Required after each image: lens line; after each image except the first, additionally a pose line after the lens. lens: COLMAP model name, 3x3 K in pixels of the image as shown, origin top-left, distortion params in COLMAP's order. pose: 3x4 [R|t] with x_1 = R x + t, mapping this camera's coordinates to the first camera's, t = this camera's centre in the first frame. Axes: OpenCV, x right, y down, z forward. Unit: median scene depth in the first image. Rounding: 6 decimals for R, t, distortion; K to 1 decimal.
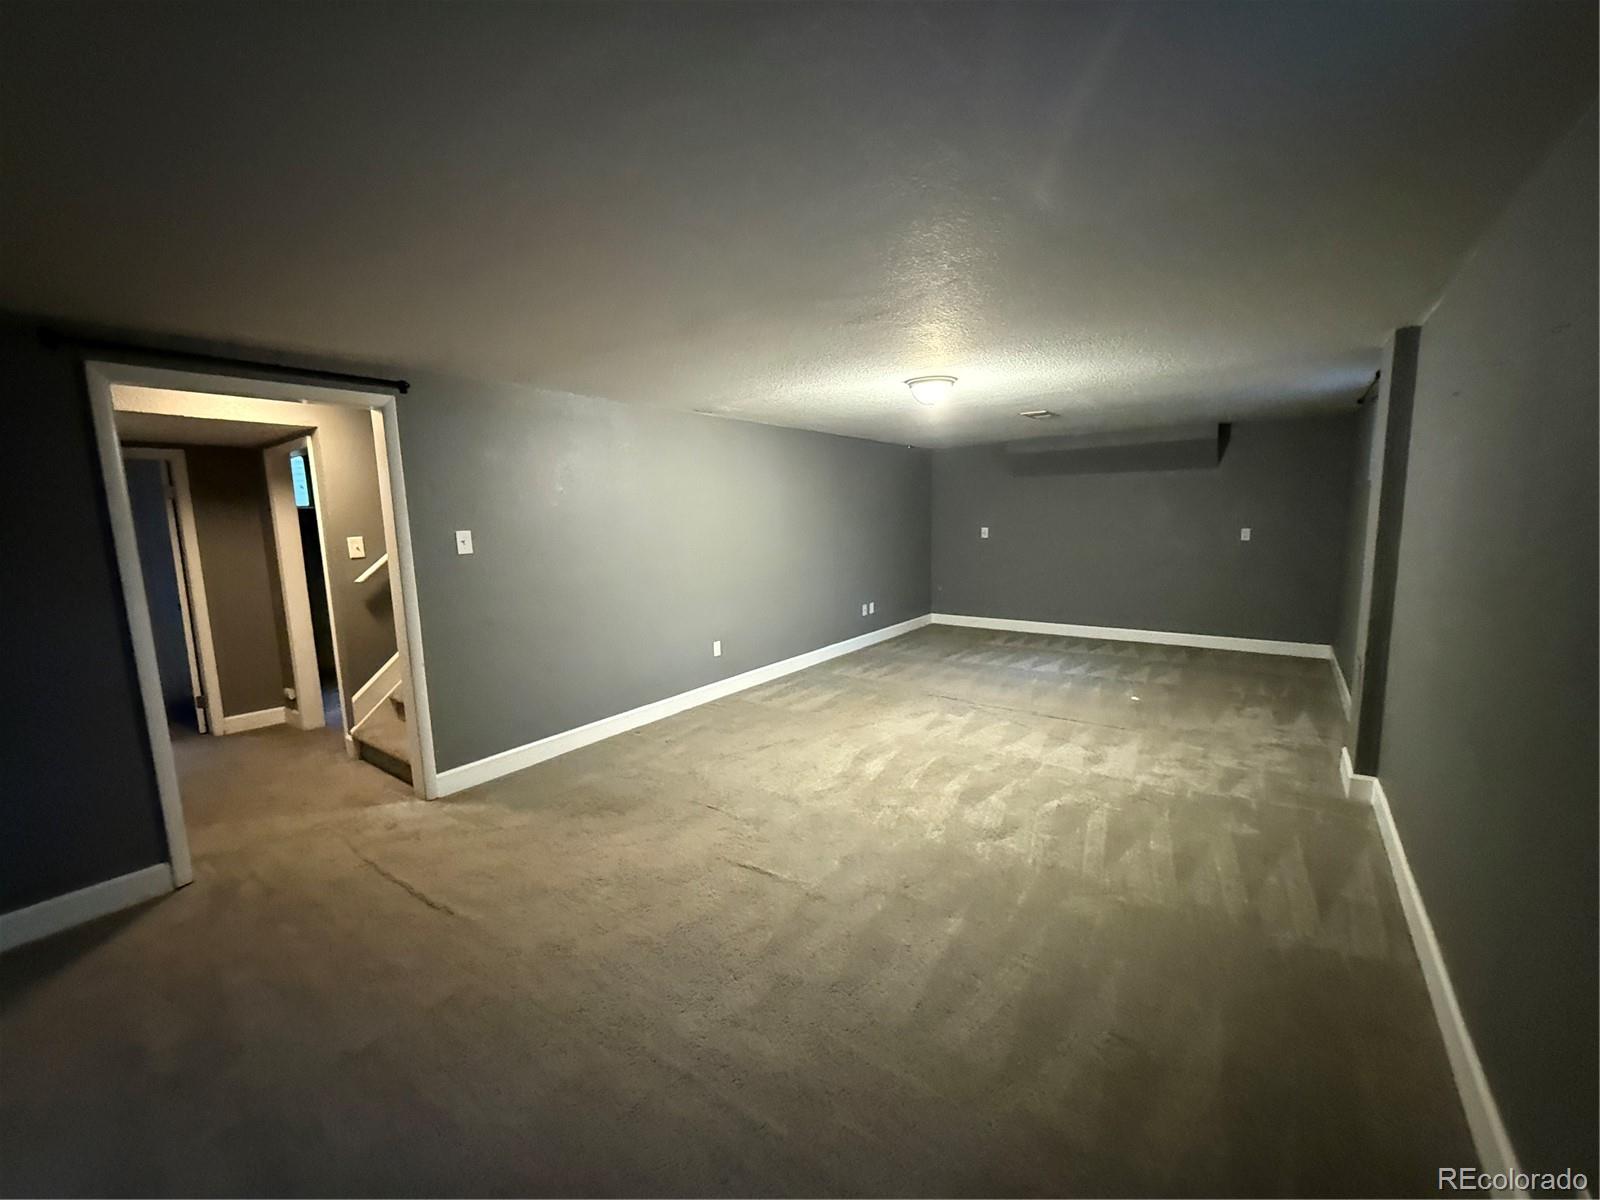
lens RADIAL K [[638.6, 0, 807.4], [0, 638.6, 600.3], [0, 0, 1]] dist [0.000604, 0.000030]
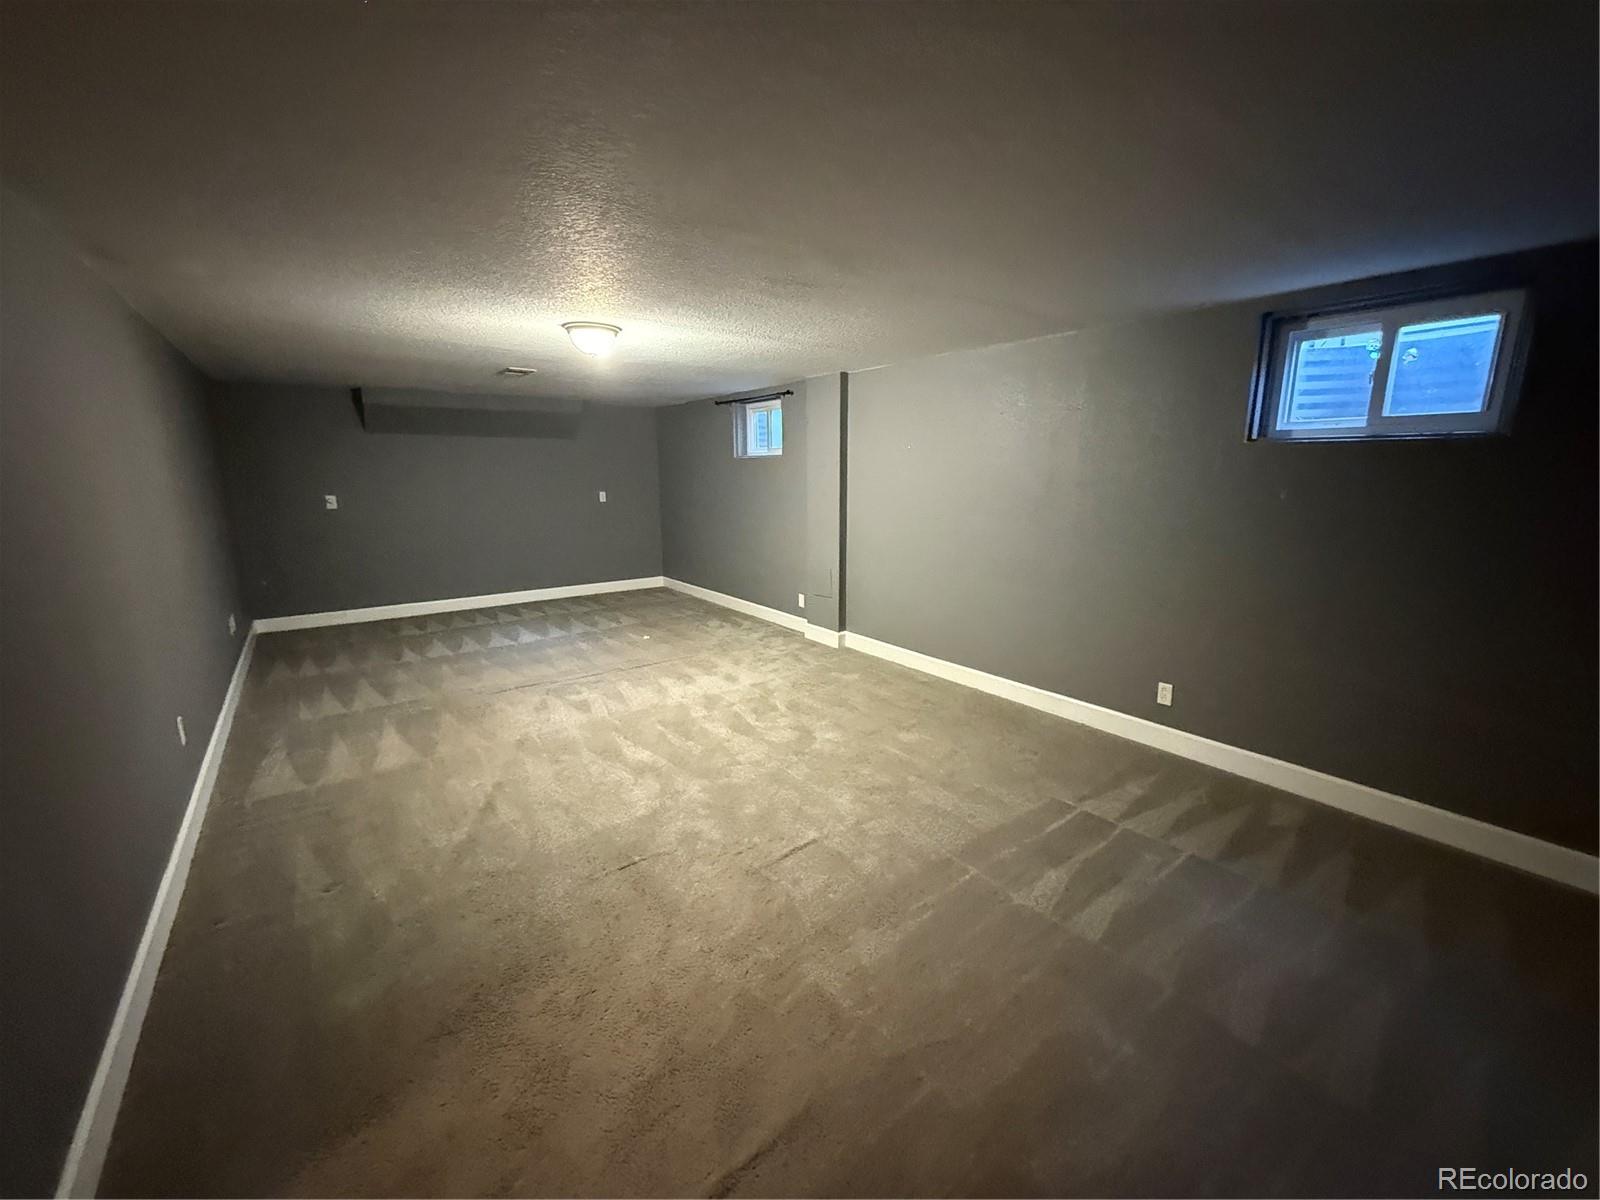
lens RADIAL K [[638.6, 0, 800.7], [0, 638.6, 605.9], [0, 0, 1]] dist [0.000604, 0.000030]
pose [[0.288837, -0.177880, 0.940708, -0.592825], [0.125483, 0.981145, 0.146998, -0.047299], [-0.949119, 0.075584, 0.305712, 0.443690]]
